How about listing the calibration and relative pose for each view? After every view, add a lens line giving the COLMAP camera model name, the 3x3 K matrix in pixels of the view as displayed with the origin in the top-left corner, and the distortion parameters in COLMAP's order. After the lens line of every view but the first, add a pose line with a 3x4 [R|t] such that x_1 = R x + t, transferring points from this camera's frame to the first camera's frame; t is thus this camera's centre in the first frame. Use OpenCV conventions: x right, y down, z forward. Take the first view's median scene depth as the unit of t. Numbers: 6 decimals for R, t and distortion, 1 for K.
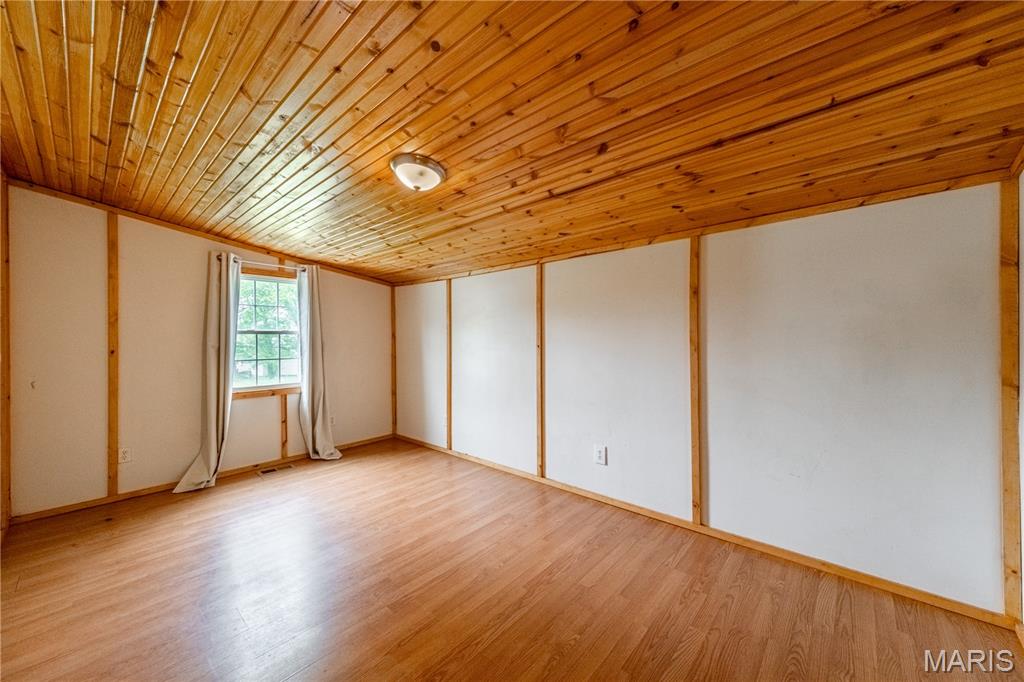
lens RADIAL K [[383.5, 0, 511.8], [0, 383.5, 337.8], [0, 0, 1]] dist [0.000284, 0.000005]
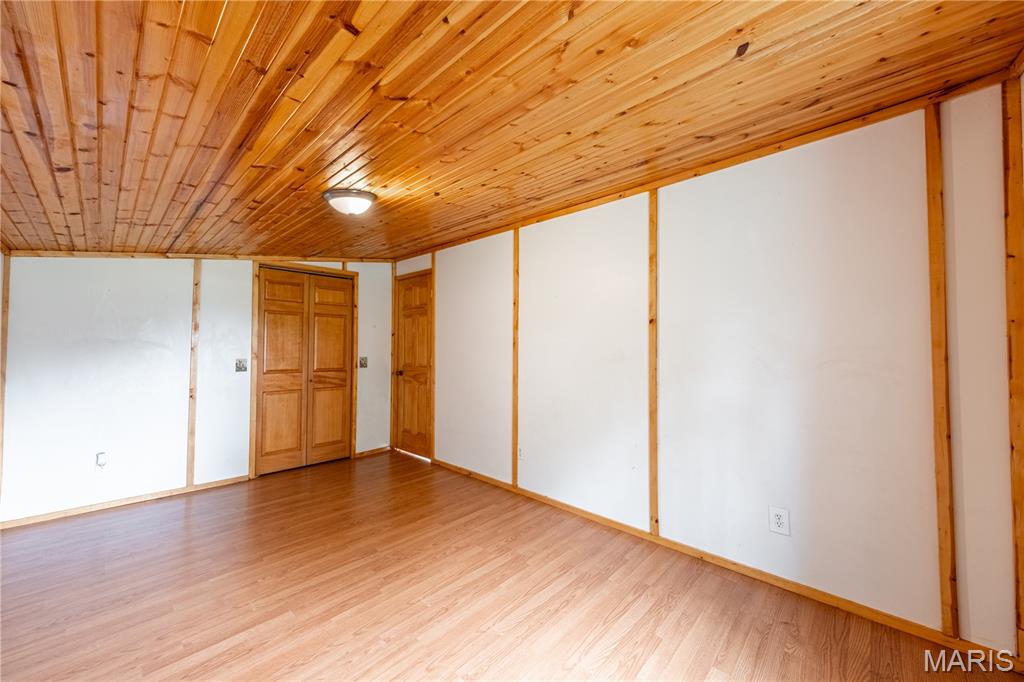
lens RADIAL K [[383.5, 0, 511.8], [0, 383.5, 337.8], [0, 0, 1]] dist [0.000284, 0.000005]
pose [[-0.999856, 0.003280, 0.016656, -0.648842], [0.002846, 0.999658, -0.026014, -0.002328], [-0.016736, -0.025963, -0.999523, 1.869418]]
